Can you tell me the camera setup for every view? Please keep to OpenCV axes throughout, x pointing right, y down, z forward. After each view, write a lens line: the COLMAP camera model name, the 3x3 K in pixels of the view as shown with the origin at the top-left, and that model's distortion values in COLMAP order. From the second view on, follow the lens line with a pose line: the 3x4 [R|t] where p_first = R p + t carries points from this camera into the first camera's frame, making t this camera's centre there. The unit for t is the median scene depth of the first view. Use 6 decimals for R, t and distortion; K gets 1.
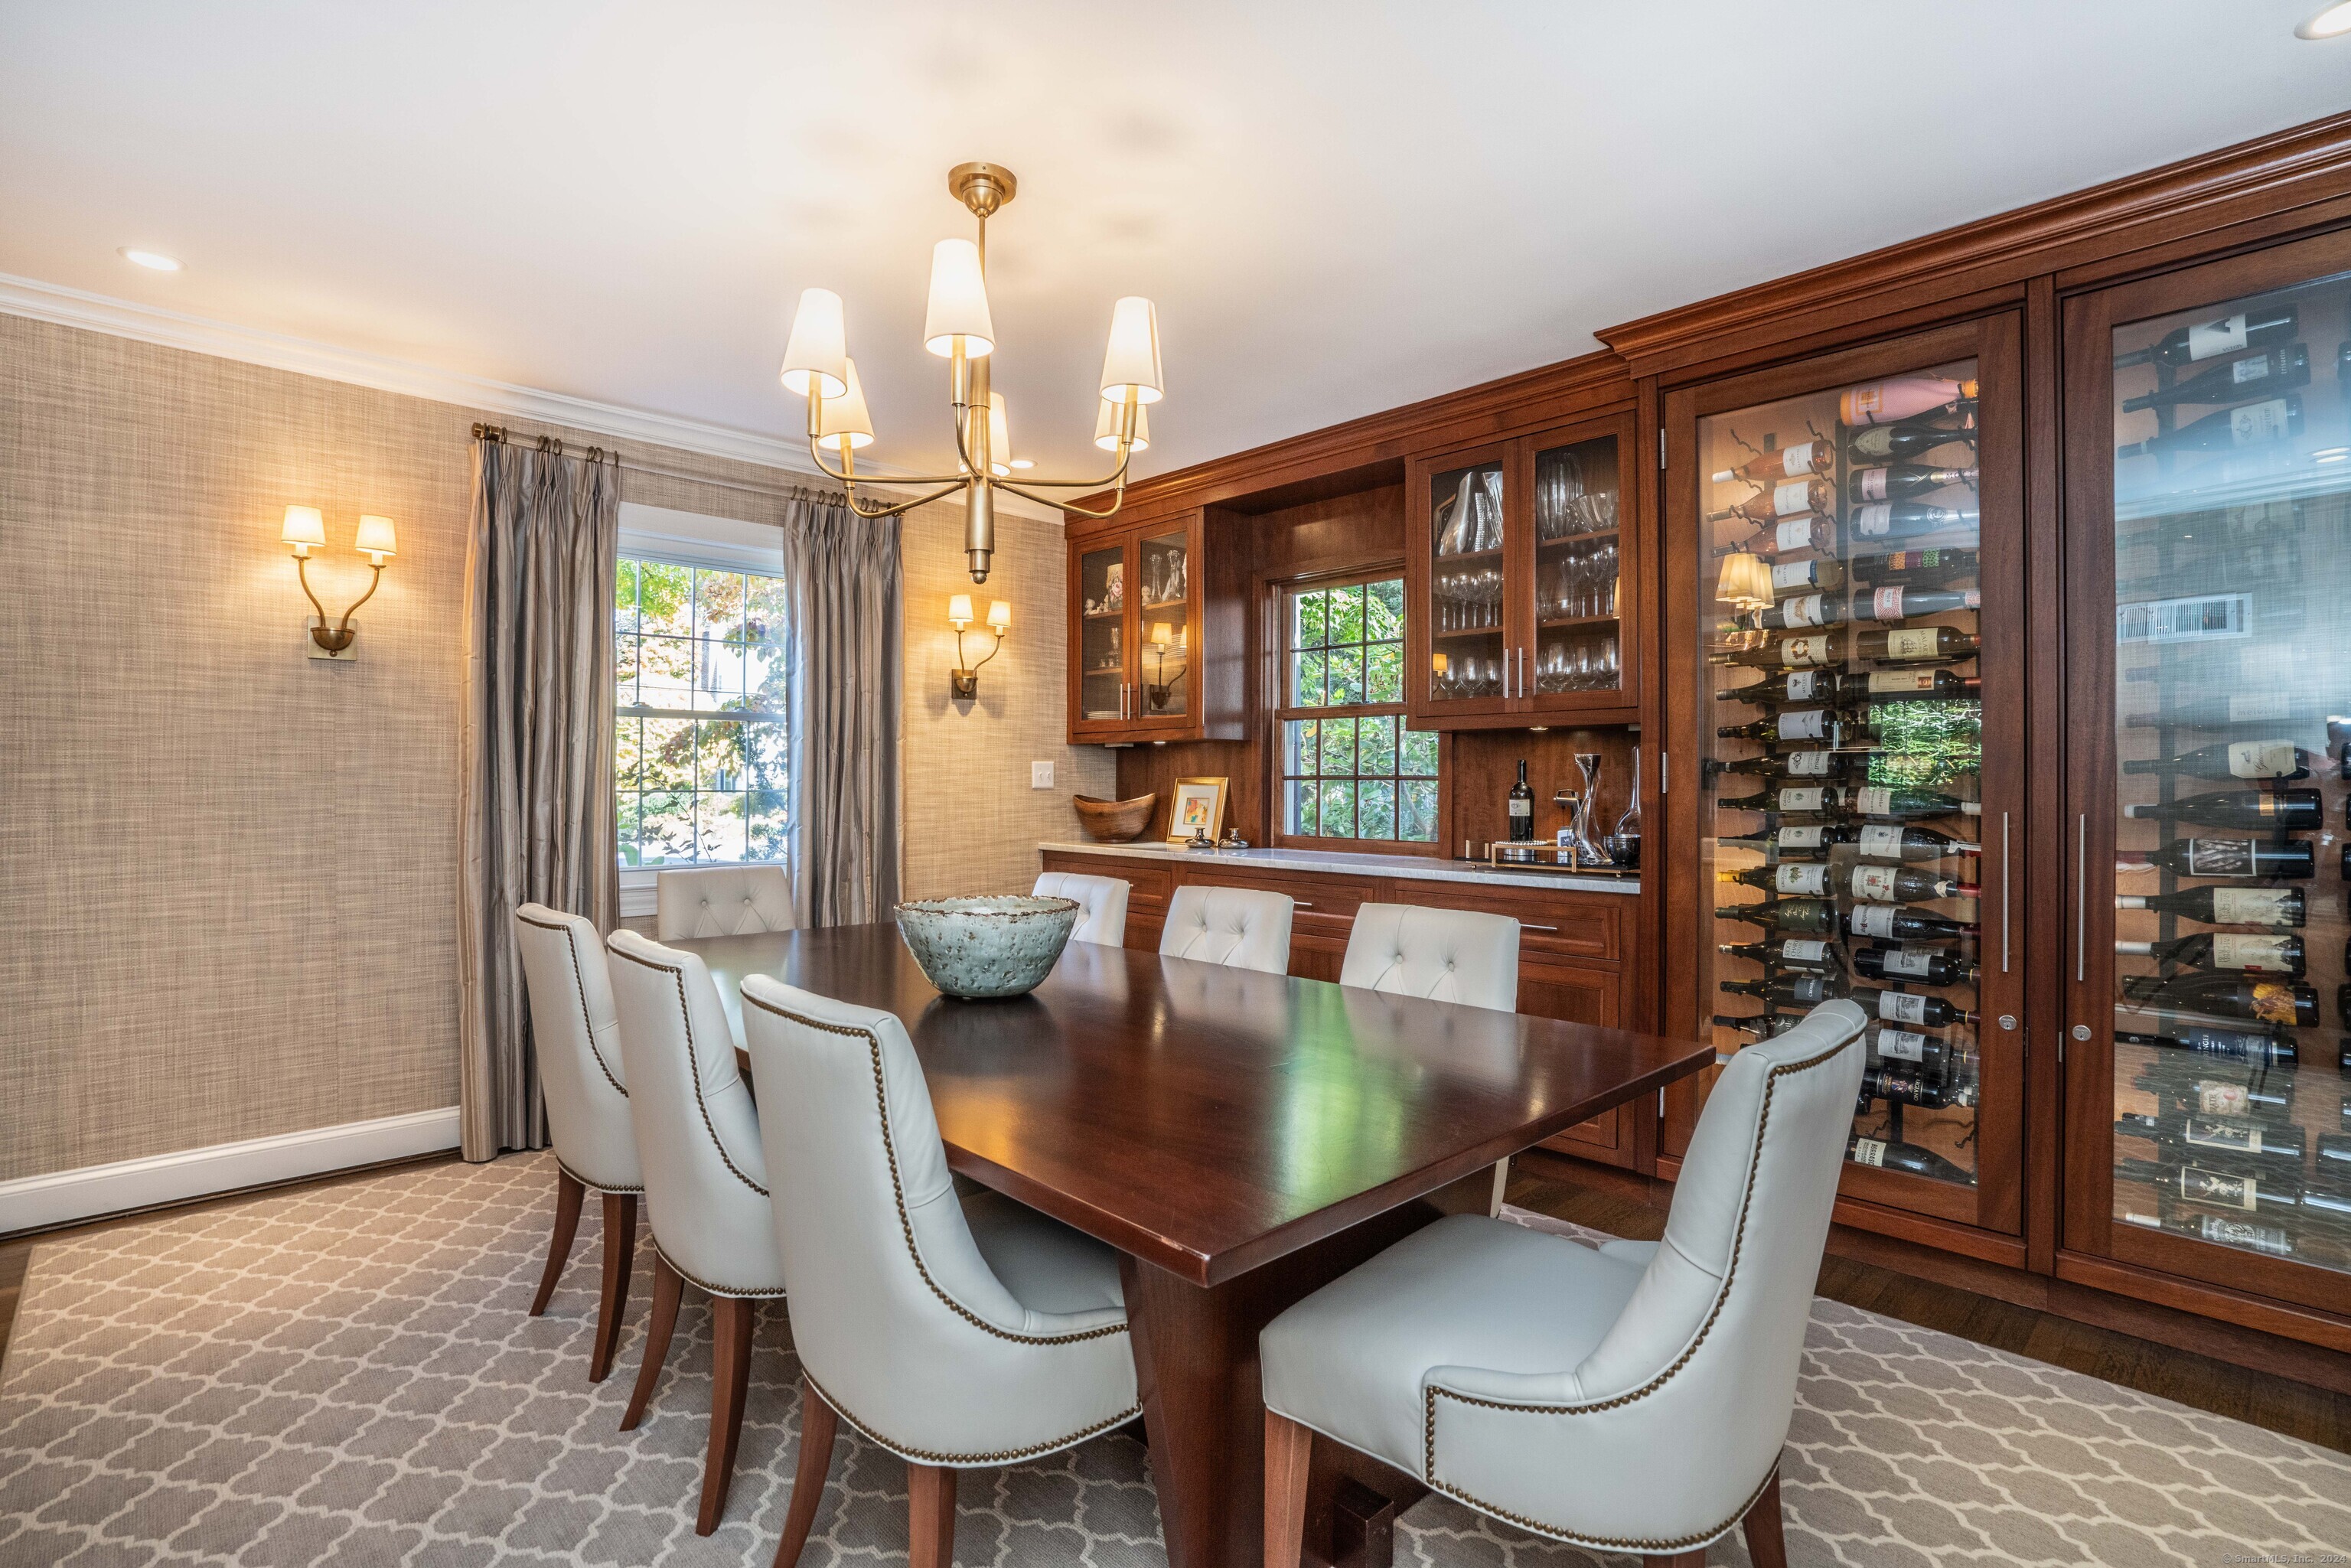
lens RADIAL K [[1123.1, 0, 1180.6], [0, 1123.1, 773.0], [0, 0, 1]] dist [0.003031, 0.000460]
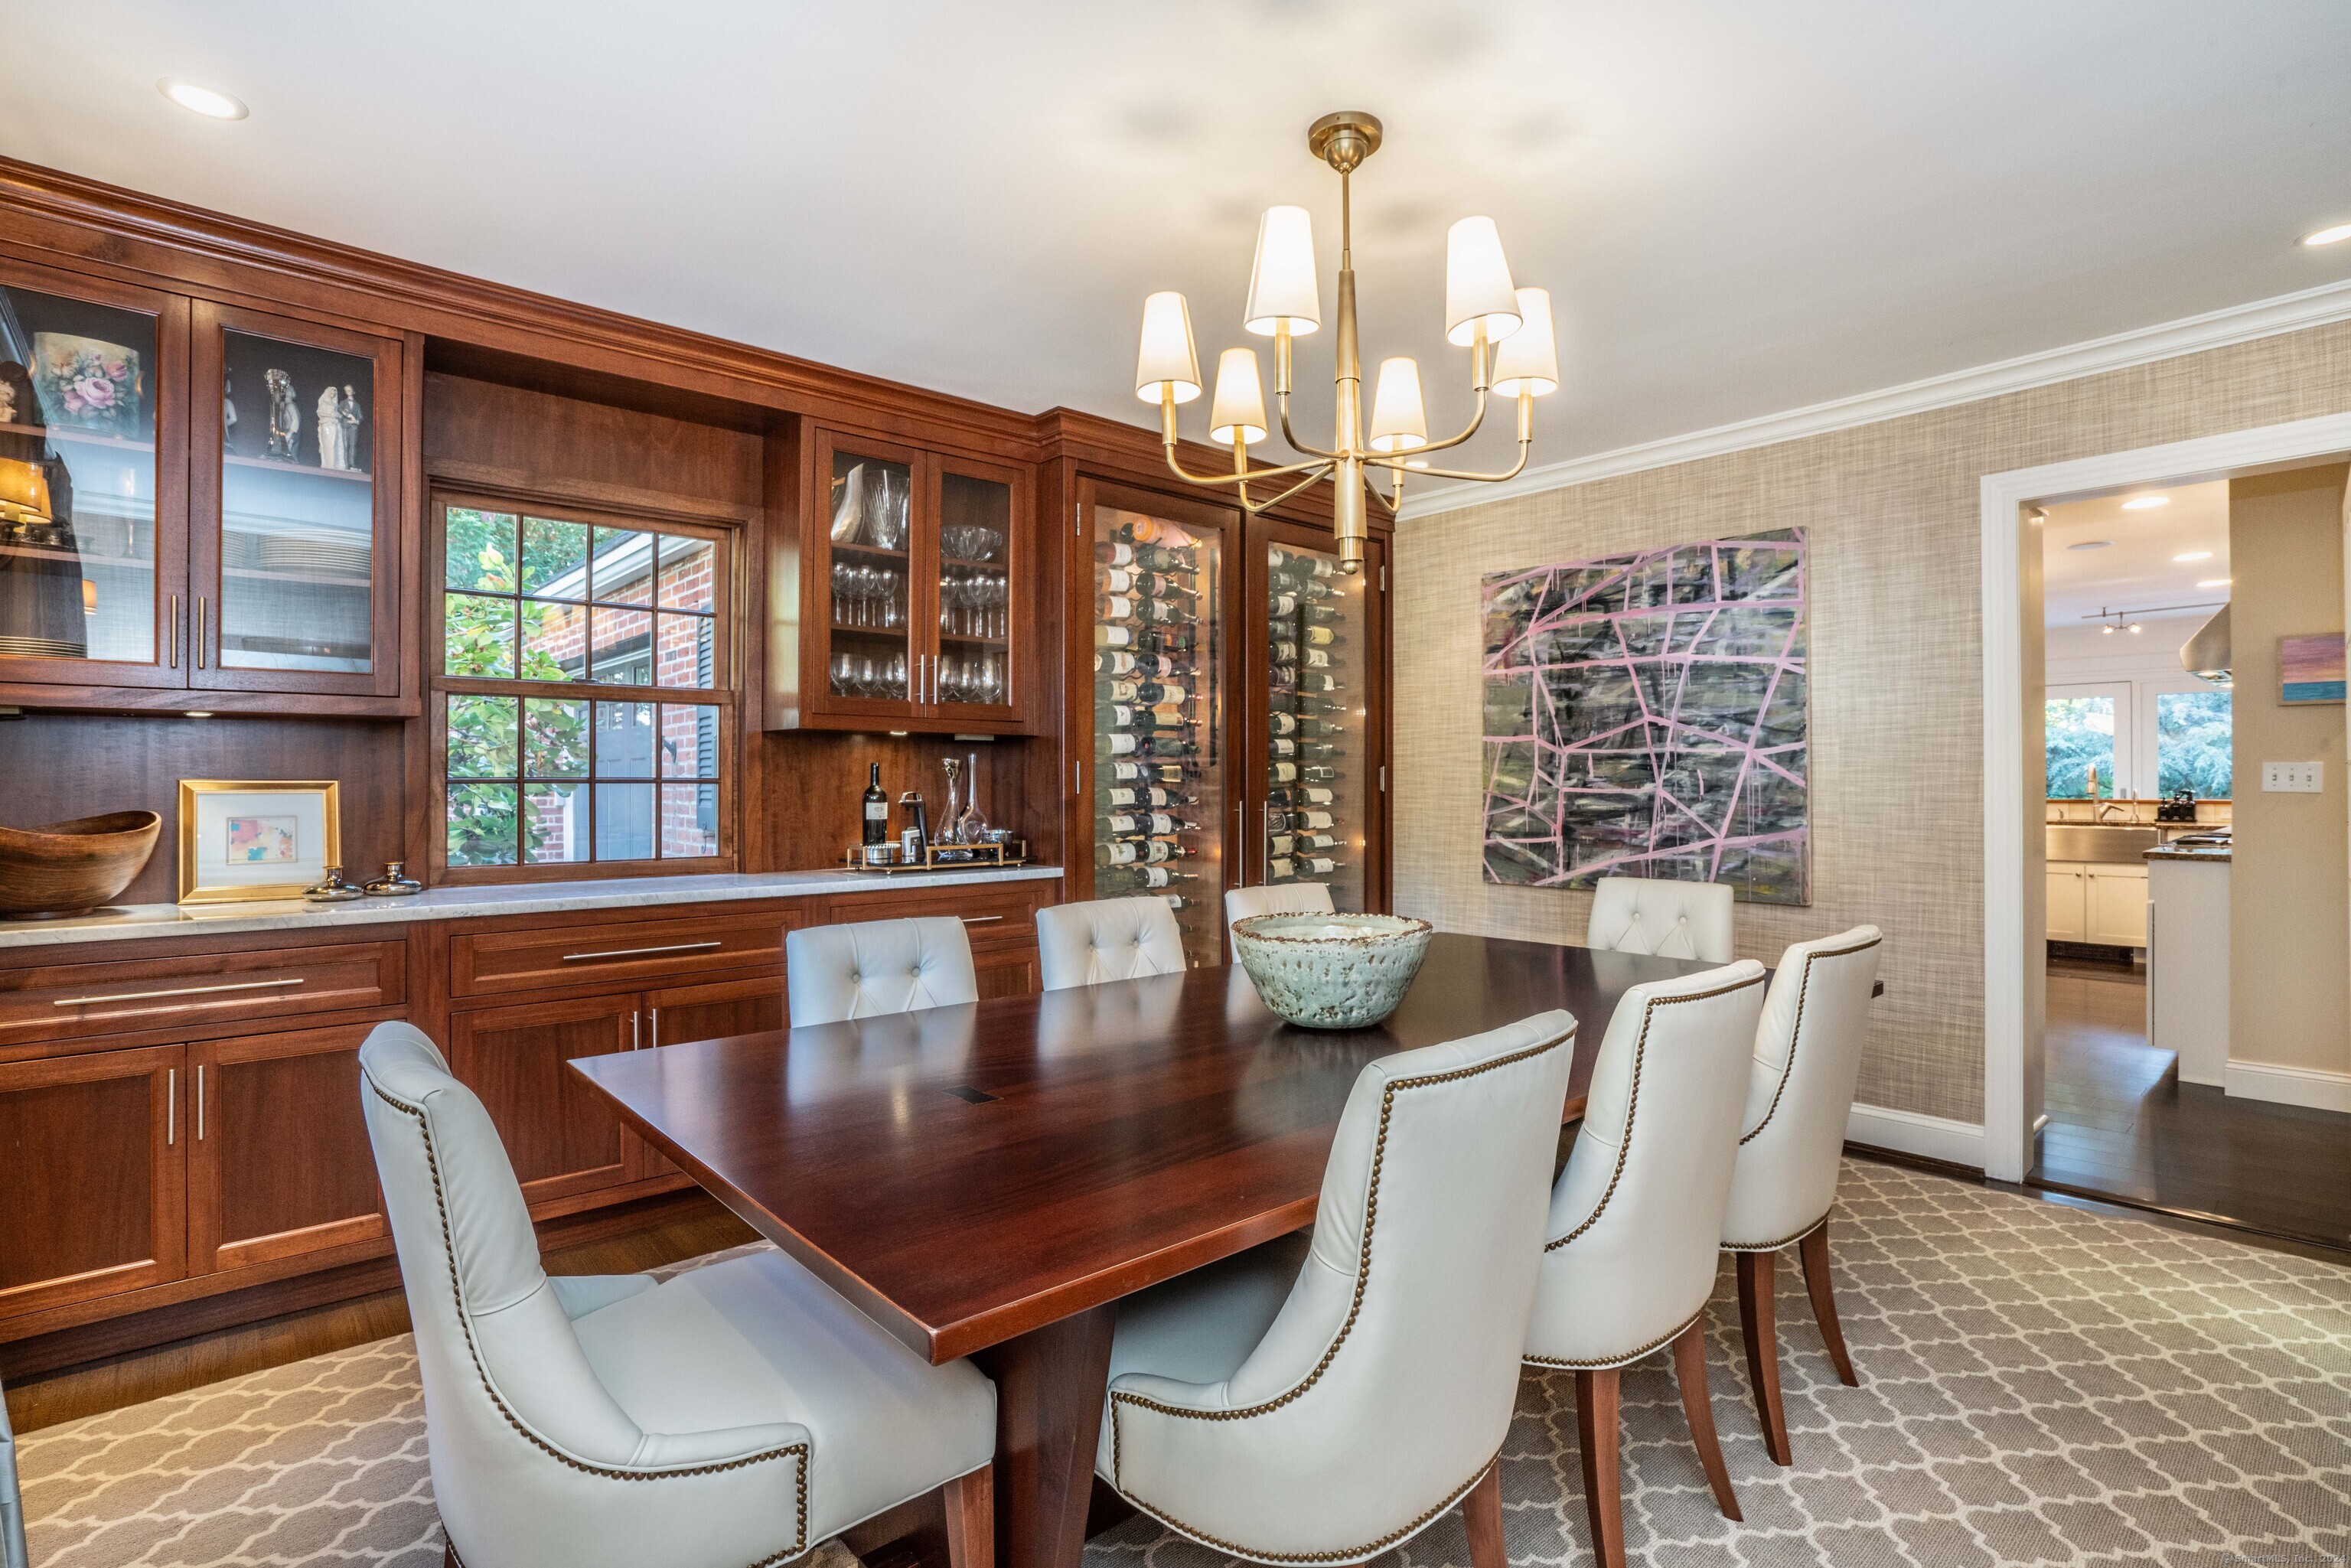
lens RADIAL K [[1127.9, 0, 1171.5], [0, 1127.9, 782.0], [0, 0, 1]] dist [-0.024016, -0.000070]
pose [[0.043155, -0.001851, 0.999067, -0.686520], [-0.005876, 0.999981, 0.002107, 0.001654], [-0.999051, -0.005961, 0.043144, 0.693745]]
